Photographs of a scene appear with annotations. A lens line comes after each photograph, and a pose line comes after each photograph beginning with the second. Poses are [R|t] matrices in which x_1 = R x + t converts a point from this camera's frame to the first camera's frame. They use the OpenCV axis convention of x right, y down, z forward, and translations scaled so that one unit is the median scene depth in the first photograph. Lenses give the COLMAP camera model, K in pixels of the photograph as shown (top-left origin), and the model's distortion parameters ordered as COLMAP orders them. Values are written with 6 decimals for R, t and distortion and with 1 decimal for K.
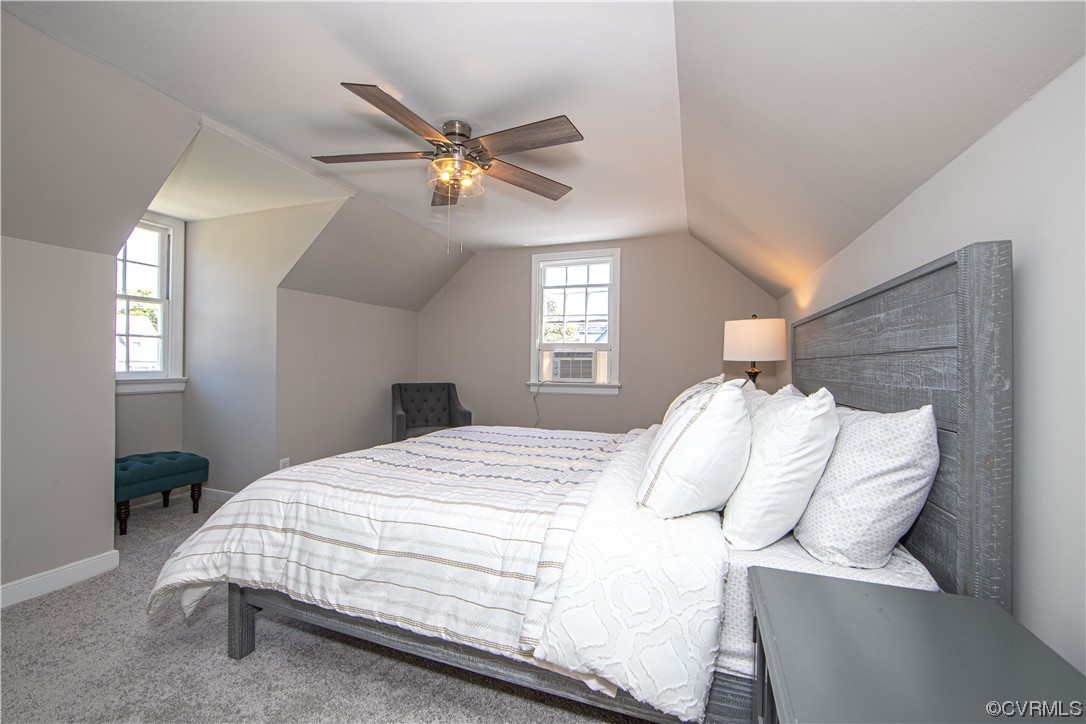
lens RADIAL K [[434.8, 0, 543.0], [0, 434.8, 362.0], [0, 0, 1]] dist [0.000648, 0.000058]
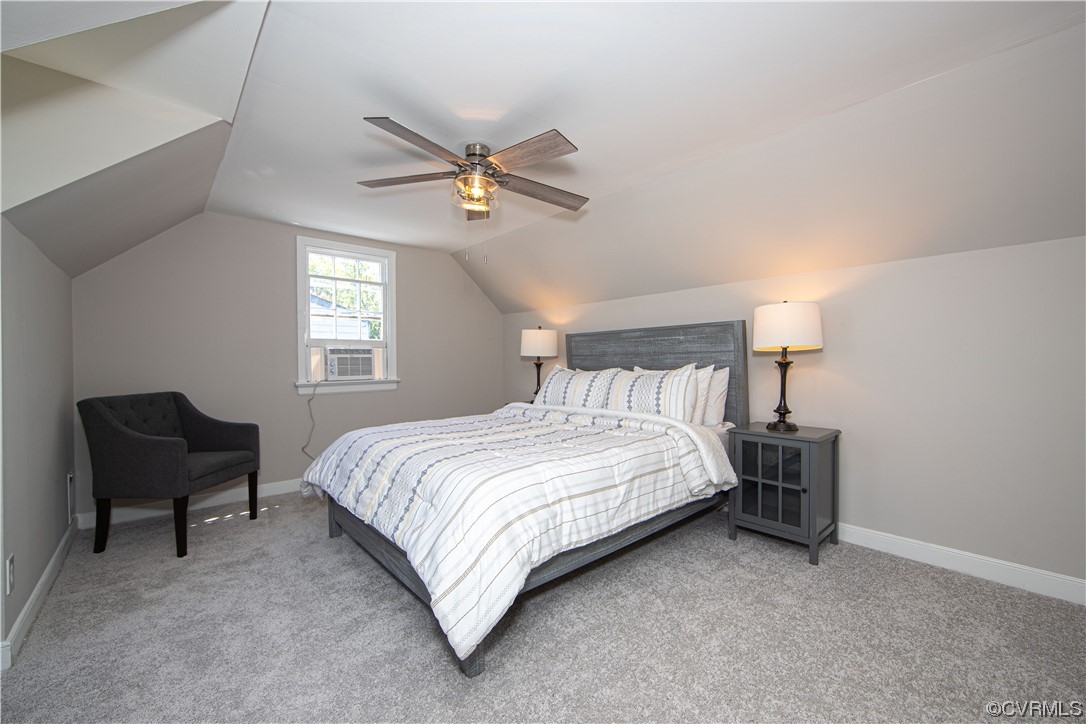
lens RADIAL K [[434.8, 0, 543.0], [0, 434.8, 362.0], [0, 0, 1]] dist [0.000648, 0.000058]
pose [[0.477021, -0.018840, 0.878690, -0.580525], [0.010384, 0.999821, 0.015800, -0.004241], [-0.878831, 0.001587, 0.477131, 0.166622]]
